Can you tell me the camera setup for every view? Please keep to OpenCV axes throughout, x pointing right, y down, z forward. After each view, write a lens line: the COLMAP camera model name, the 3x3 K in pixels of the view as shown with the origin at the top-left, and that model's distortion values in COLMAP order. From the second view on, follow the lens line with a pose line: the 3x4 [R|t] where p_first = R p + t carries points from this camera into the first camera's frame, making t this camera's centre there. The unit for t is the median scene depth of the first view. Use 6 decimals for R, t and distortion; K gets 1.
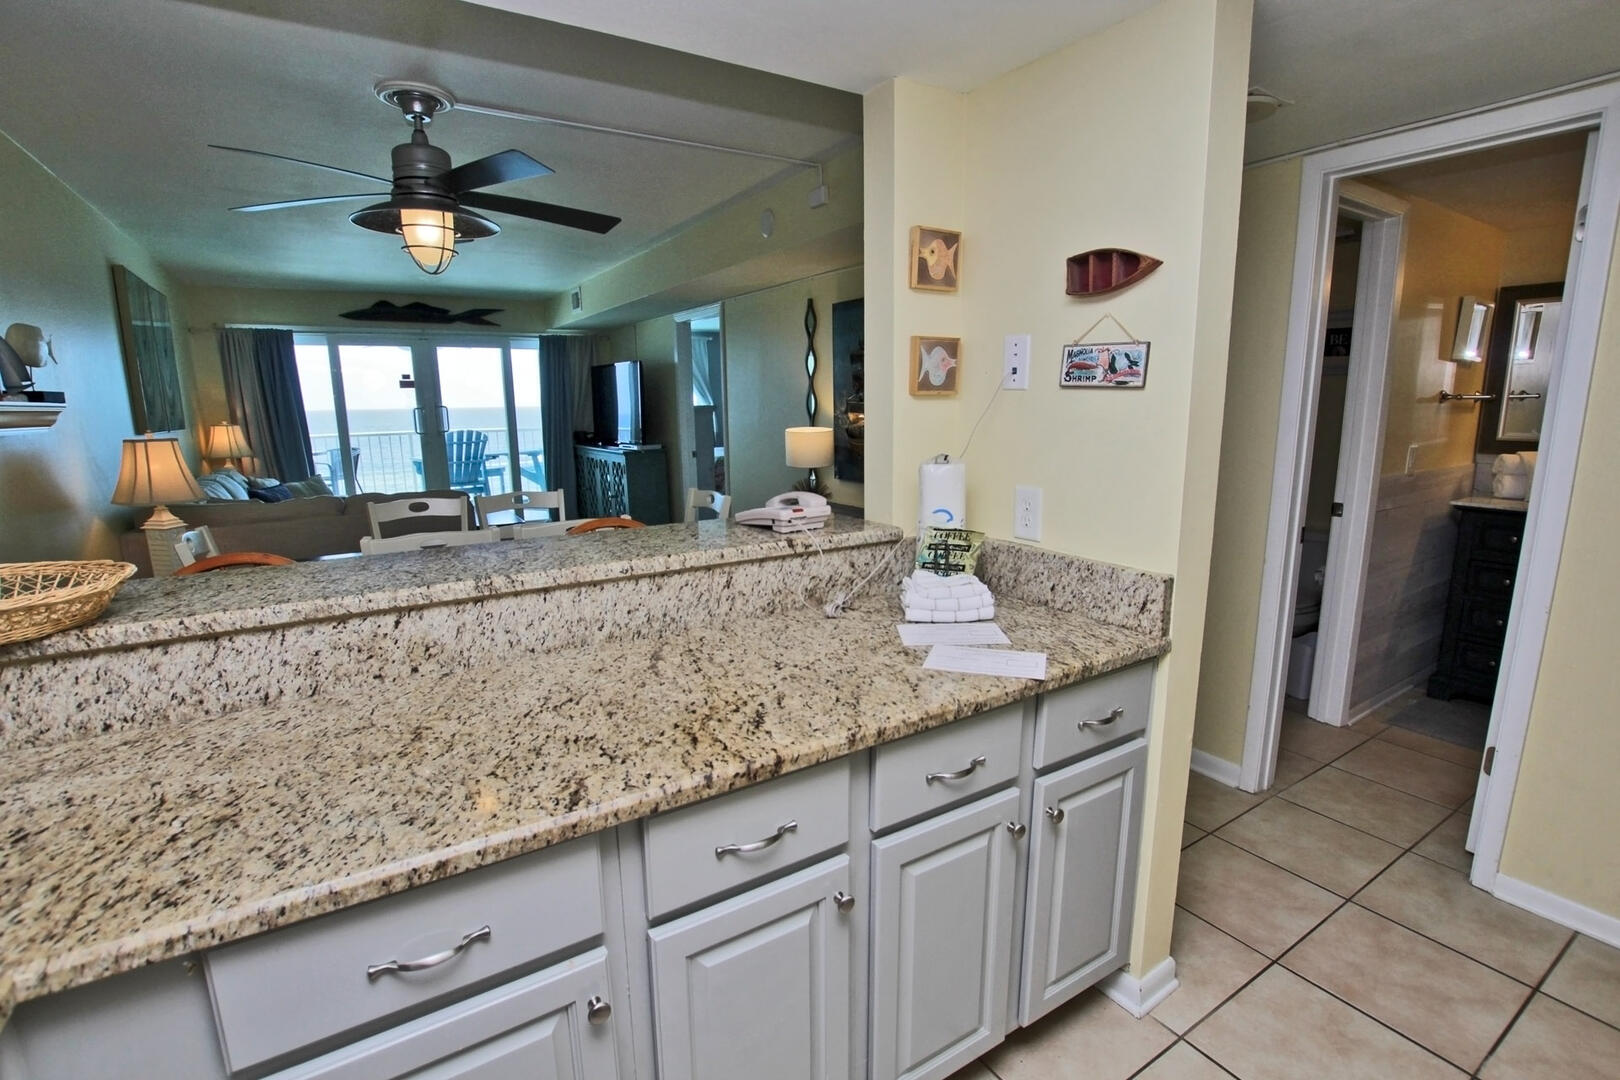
lens RADIAL K [[754.4, 0, 835.7], [0, 754.4, 548.0], [0, 0, 1]] dist [-0.032325, 0.000810]
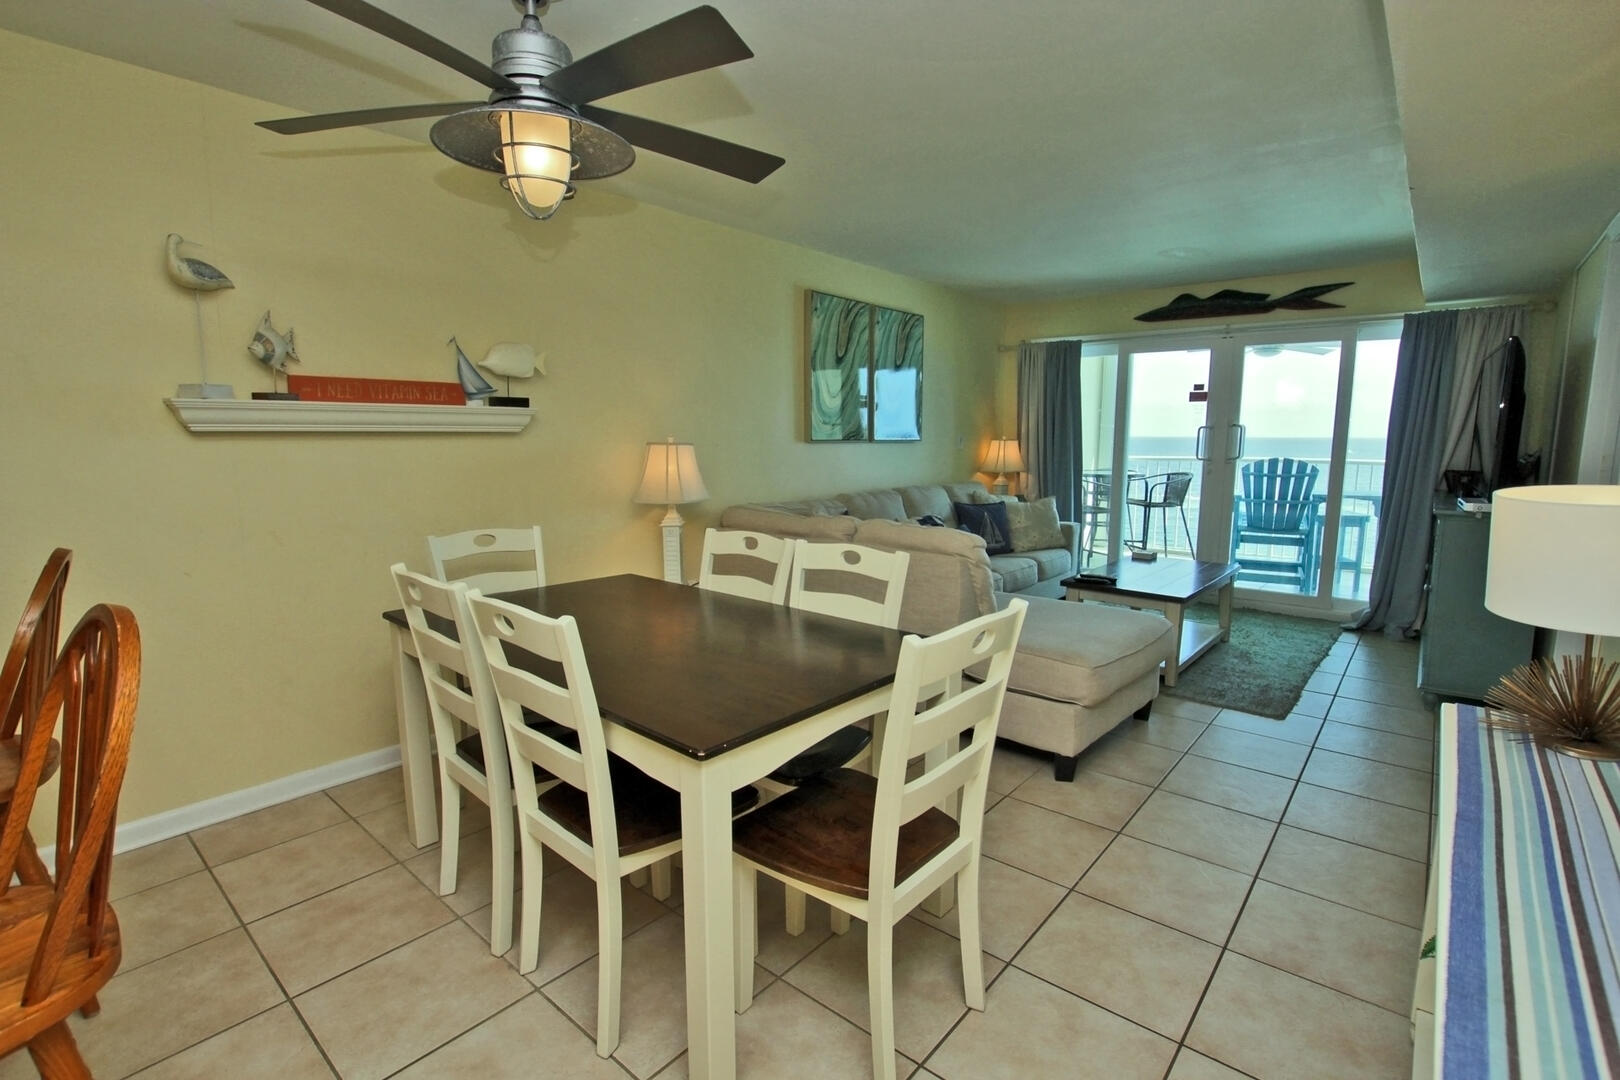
lens RADIAL K [[754.4, 0, 805.3], [0, 754.4, 544.5], [0, 0, 1]] dist [-0.032325, 0.000810]
pose [[0.270828, 0.150070, -0.950858, 0.093474], [-0.187115, 0.977140, 0.100923, -0.072444], [0.944267, 0.150587, 0.292717, 0.421571]]
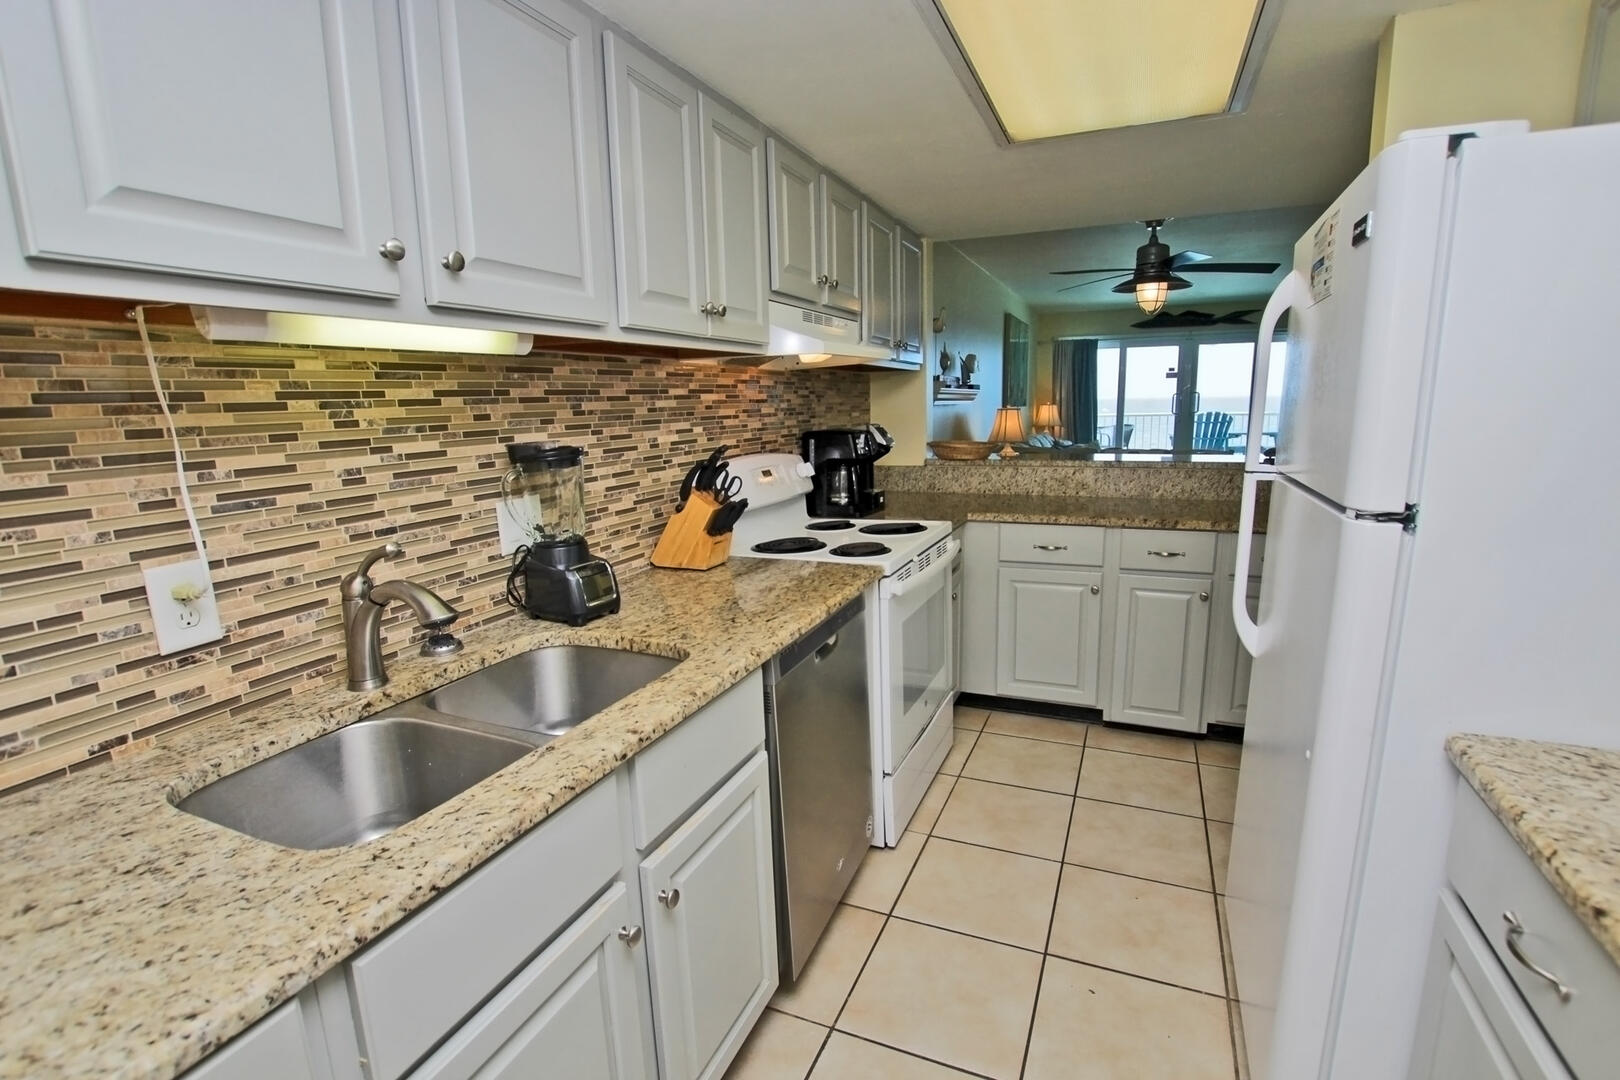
lens RADIAL K [[754.4, 0, 805.7], [0, 754.4, 541.6], [0, 0, 1]] dist [-0.032325, 0.000810]
pose [[0.537353, 0.152055, -0.829536, 0.212859], [-0.145029, 0.985620, 0.086719, 0.046136], [0.830794, 0.073709, 0.551678, -0.230444]]
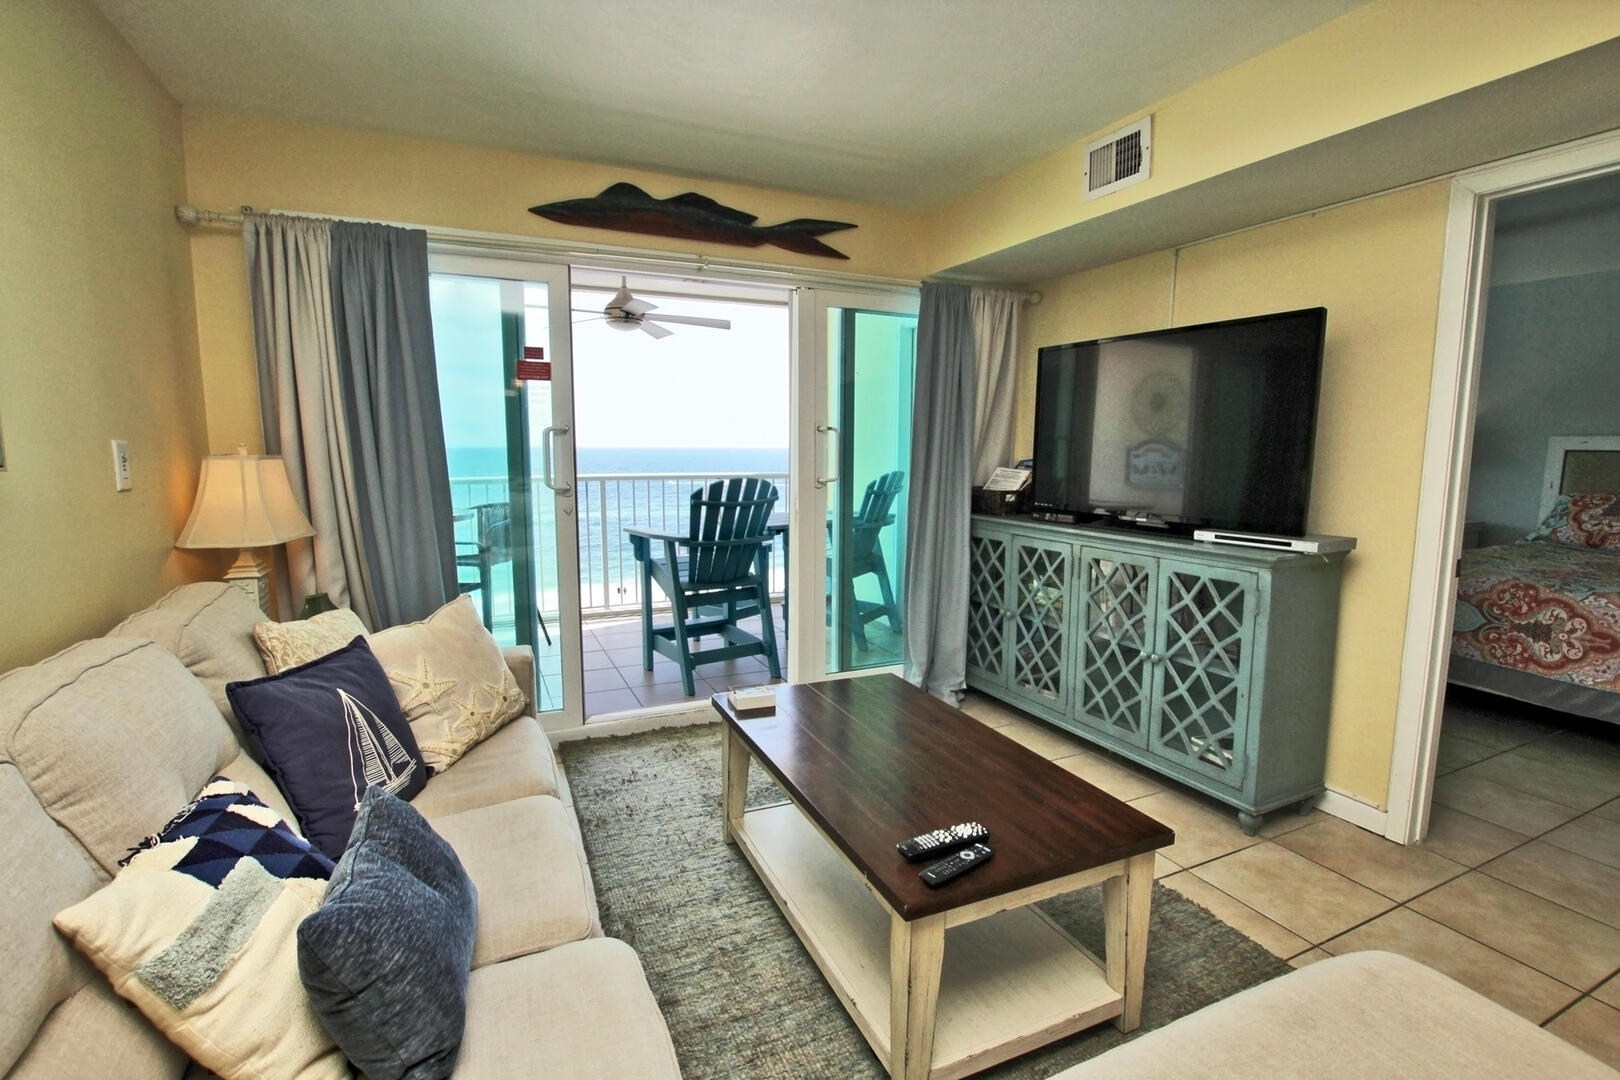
lens RADIAL K [[754.4, 0, 820.5], [0, 754.4, 540.9], [0, 0, 1]] dist [-0.032325, 0.000810]
pose [[0.989556, 0.031745, -0.140610, -0.436598], [-0.041084, 0.997102, -0.064022, -0.101557], [0.138171, 0.069130, 0.987993, 0.607754]]
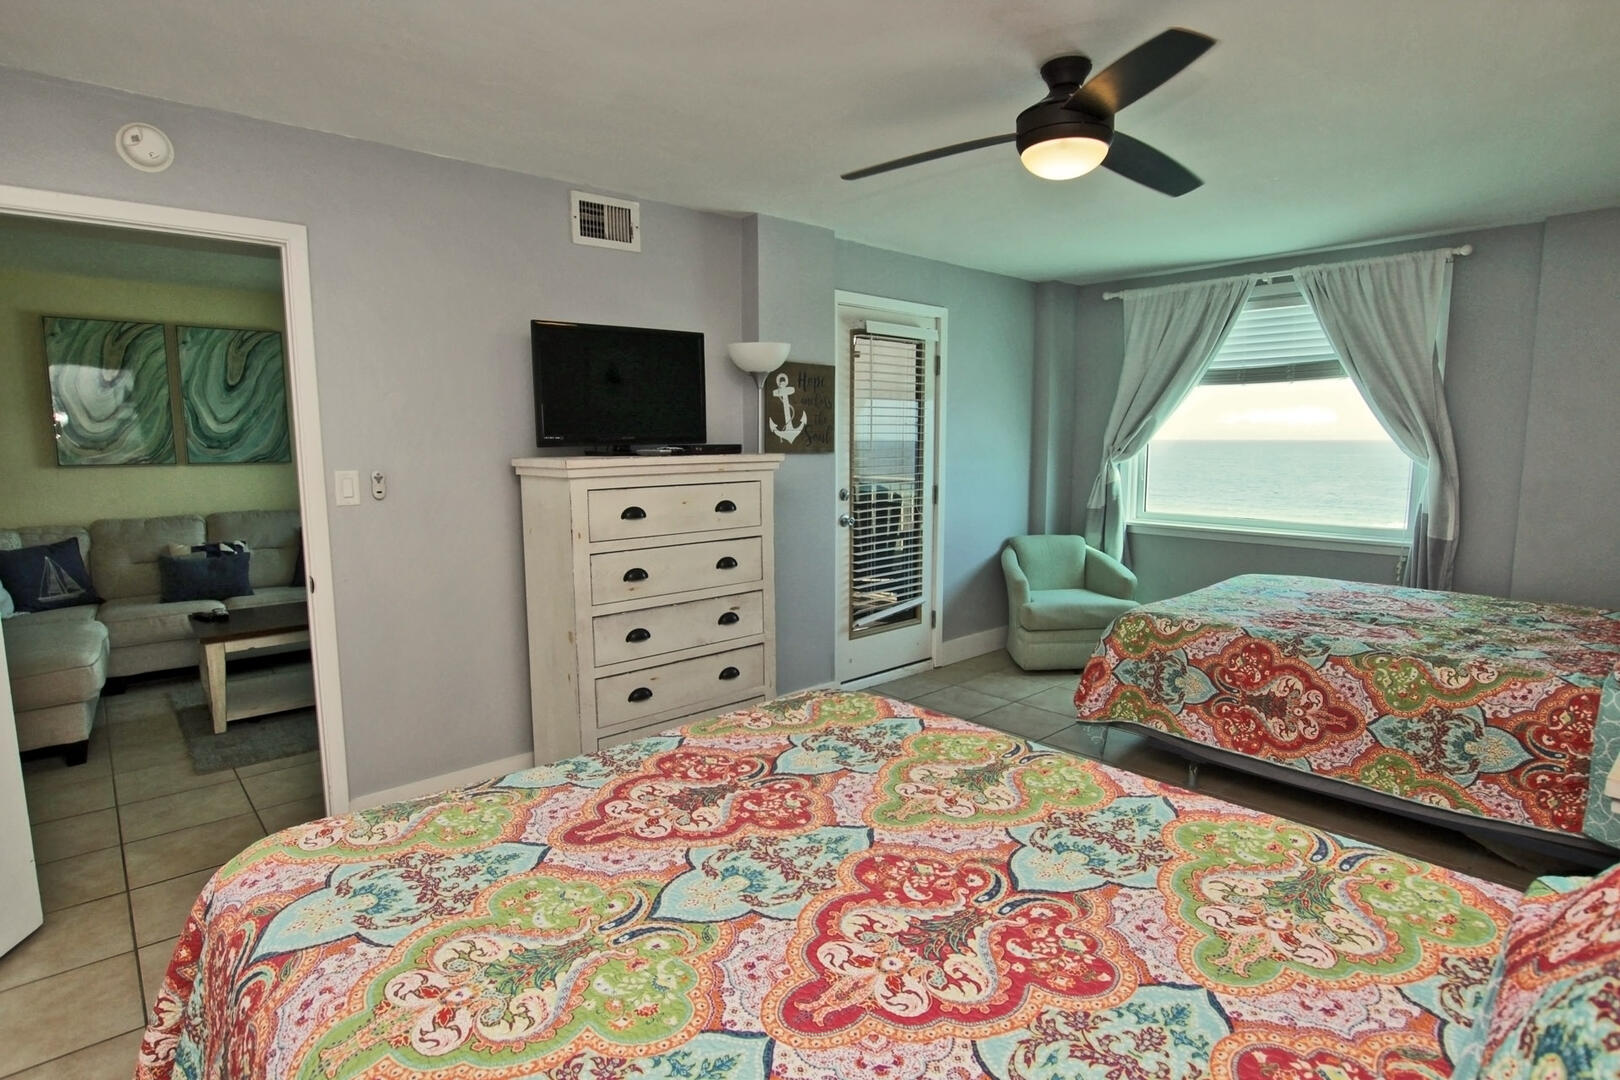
lens RADIAL K [[837.1, 0, 821.9], [0, 837.1, 542.9], [0, 0, 1]] dist [-0.035022, 0.003795]
pose [[0.150140, 0.131135, -0.979929, 0.261940], [-0.189066, 0.976680, 0.101733, -0.235265], [0.970418, 0.169997, 0.171432, 1.175590]]
